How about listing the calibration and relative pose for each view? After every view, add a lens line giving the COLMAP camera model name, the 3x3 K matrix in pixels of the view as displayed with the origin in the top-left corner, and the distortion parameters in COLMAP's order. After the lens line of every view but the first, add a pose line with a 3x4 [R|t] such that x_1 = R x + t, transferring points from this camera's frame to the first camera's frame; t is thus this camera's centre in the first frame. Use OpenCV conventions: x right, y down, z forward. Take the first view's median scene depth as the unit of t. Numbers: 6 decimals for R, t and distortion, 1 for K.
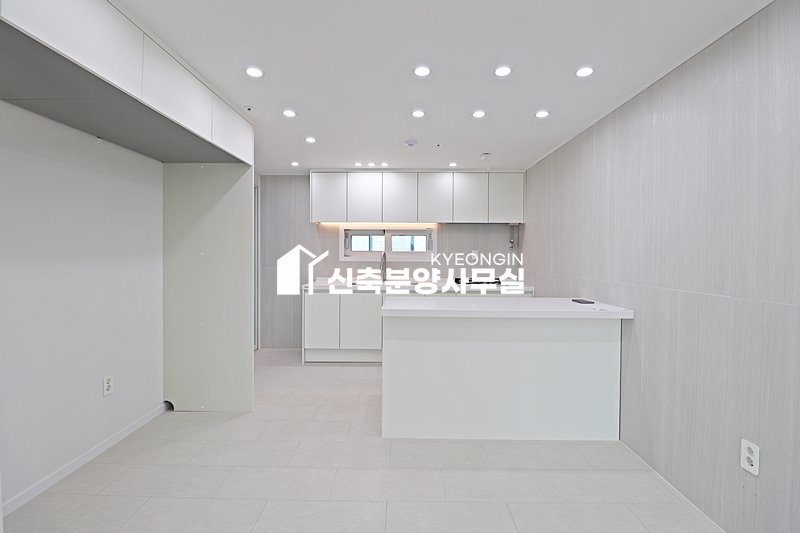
lens RADIAL K [[370.6, 0, 404.4], [0, 370.6, 259.5], [0, 0, 1]] dist [-0.005911, -0.008948]
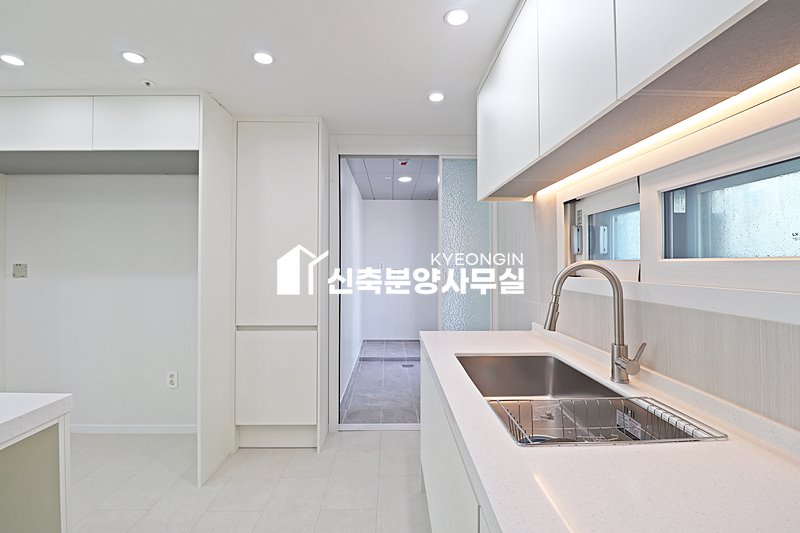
lens RADIAL K [[370.6, 0, 397.6], [0, 370.6, 262.0], [0, 0, 1]] dist [-0.005911, -0.008948]
pose [[0.024606, -0.011436, -0.999632, 0.212677], [-0.013004, 0.999846, -0.011759, -0.016775], [0.999613, 0.013288, 0.024454, 0.888555]]
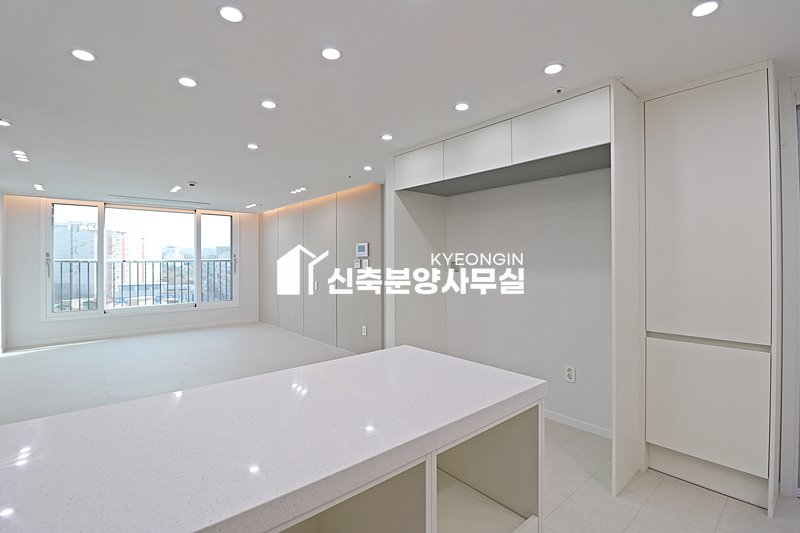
lens RADIAL K [[370.6, 0, 401.5], [0, 370.6, 261.2], [0, 0, 1]] dist [-0.005911, -0.008948]
pose [[-0.759705, -0.003321, -0.650259, 0.221192], [-0.009492, 0.999937, 0.005983, -0.017728], [0.650198, 0.010717, -0.759689, 0.822388]]
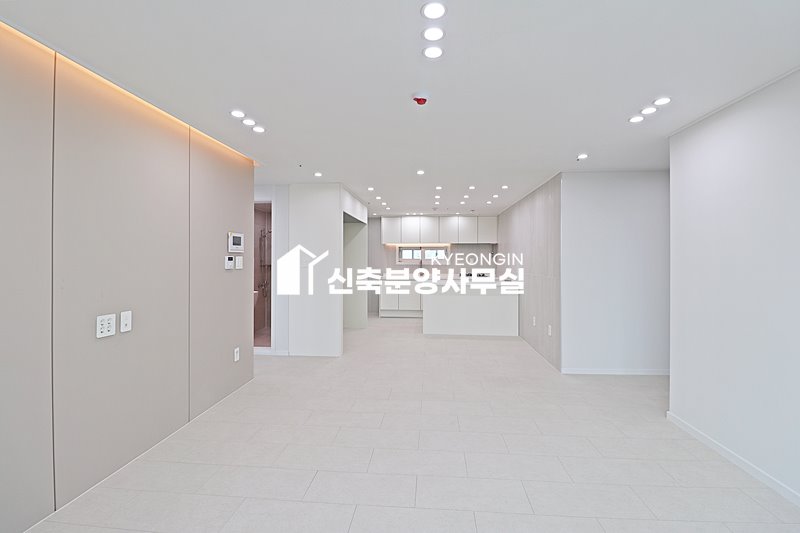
lens RADIAL K [[370.6, 0, 401.2], [0, 370.6, 260.5], [0, 0, 1]] dist [-0.005911, -0.008948]
pose [[0.996071, -0.003712, -0.088475, 0.010465], [0.002880, 0.999950, -0.009533, 0.002109], [0.088506, 0.009241, 0.996033, -0.862779]]
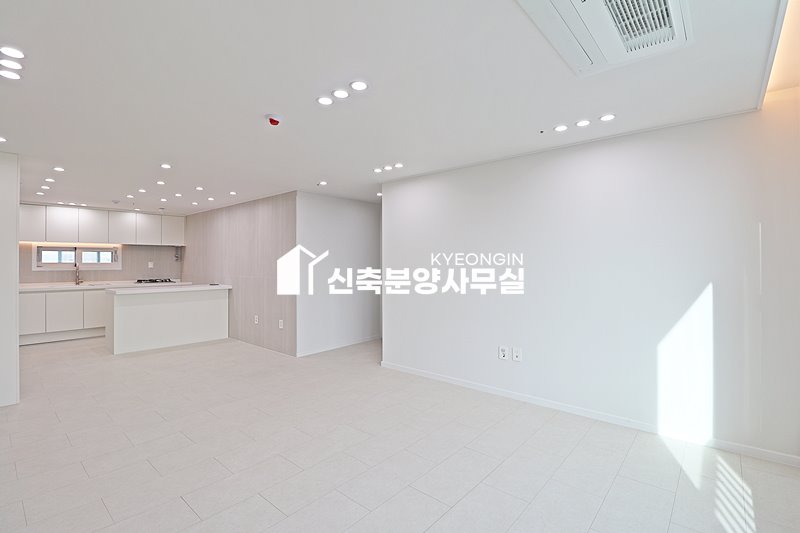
lens RADIAL K [[370.6, 0, 399.7], [0, 370.6, 261.7], [0, 0, 1]] dist [-0.005911, -0.008948]
pose [[0.659015, -0.003316, 0.752122, -0.310075], [0.014402, 0.999863, -0.008211, 0.001971], [-0.751992, 0.016243, 0.658973, -0.875488]]
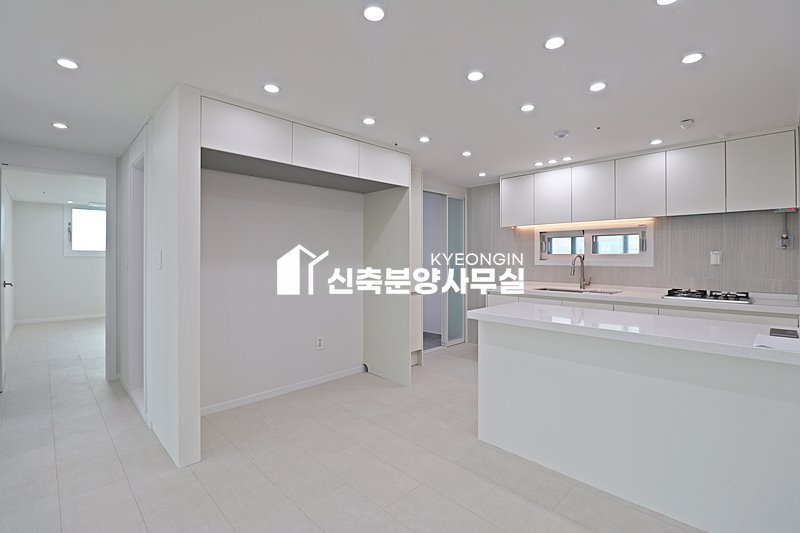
lens RADIAL K [[370.6, 0, 398.6], [0, 370.6, 255.9], [0, 0, 1]] dist [-0.005911, -0.008948]
pose [[0.698445, -0.008551, -0.715613, 0.289981], [-0.005943, 0.999825, -0.017748, 0.000084], [0.715639, 0.016649, 0.698272, 0.071731]]
